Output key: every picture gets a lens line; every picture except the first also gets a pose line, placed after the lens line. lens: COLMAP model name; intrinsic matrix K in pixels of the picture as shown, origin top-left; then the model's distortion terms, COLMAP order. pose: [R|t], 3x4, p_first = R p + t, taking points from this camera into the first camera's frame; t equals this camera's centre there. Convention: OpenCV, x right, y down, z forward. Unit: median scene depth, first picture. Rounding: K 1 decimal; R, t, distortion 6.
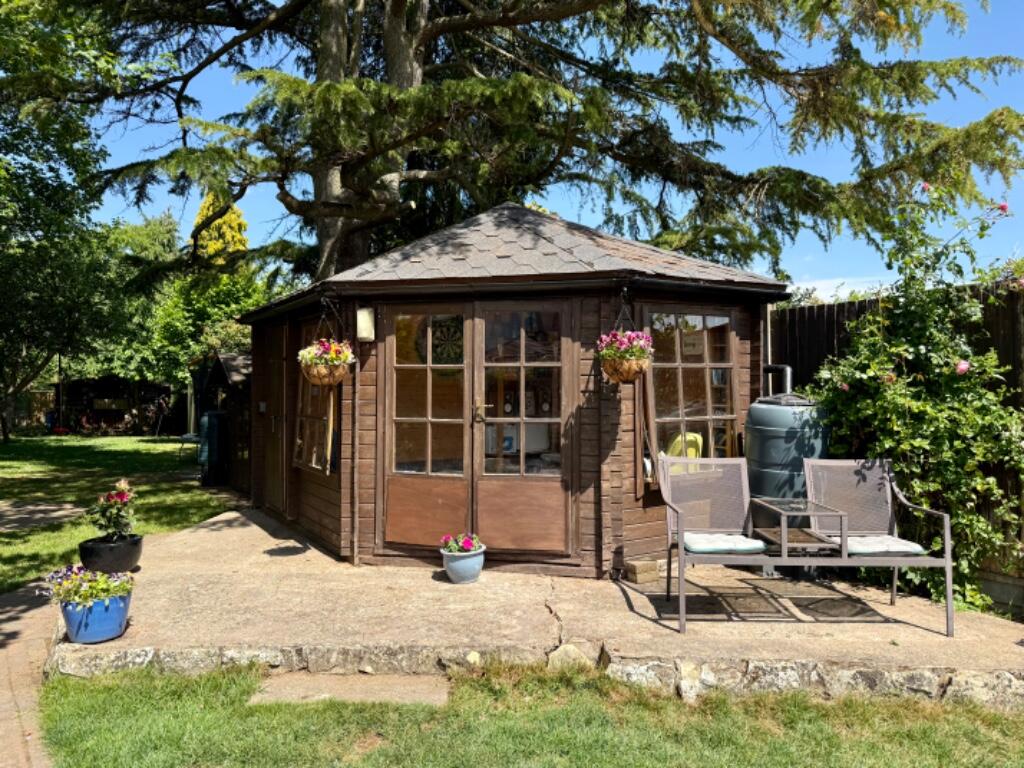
lens RADIAL K [[706.2, 0, 514.7], [0, 706.2, 386.9], [0, 0, 1]] dist [0.010472, -0.000420]
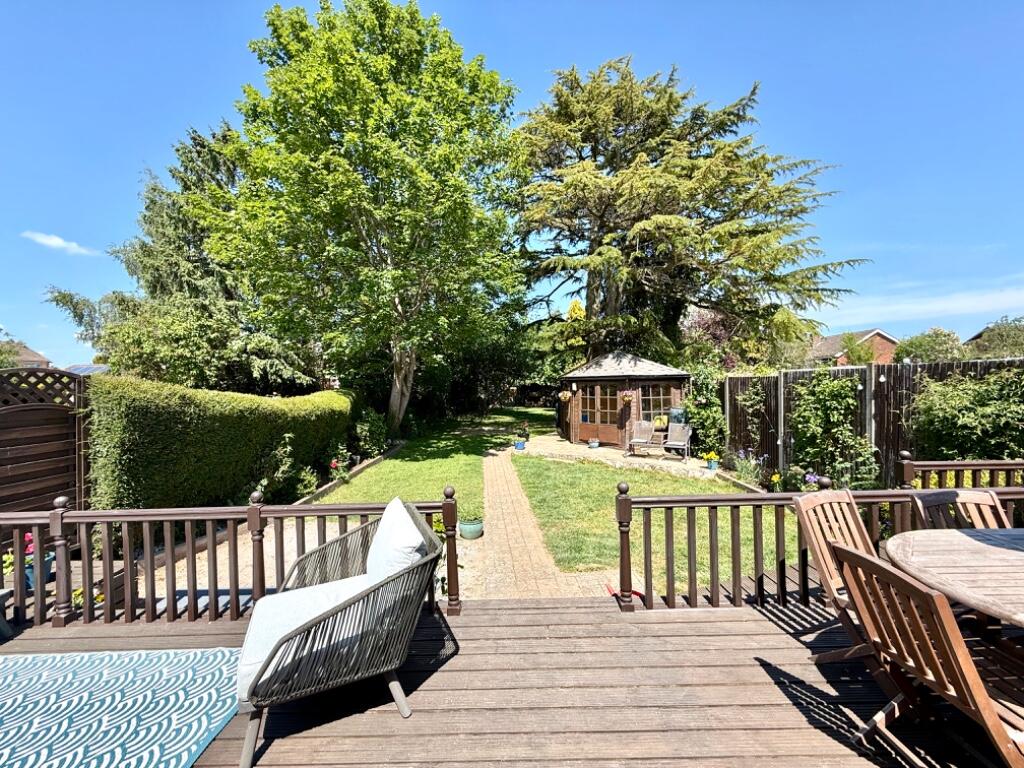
lens RADIAL K [[411.0, 0, 511.7], [0, 411.0, 384.4], [0, 0, 1]] dist [-0.000200, -0.000003]
pose [[0.830743, -0.001206, -0.556655, 0.850161], [0.006793, 0.999945, 0.007972, -0.125789], [0.556615, -0.010404, 0.830706, -1.251260]]
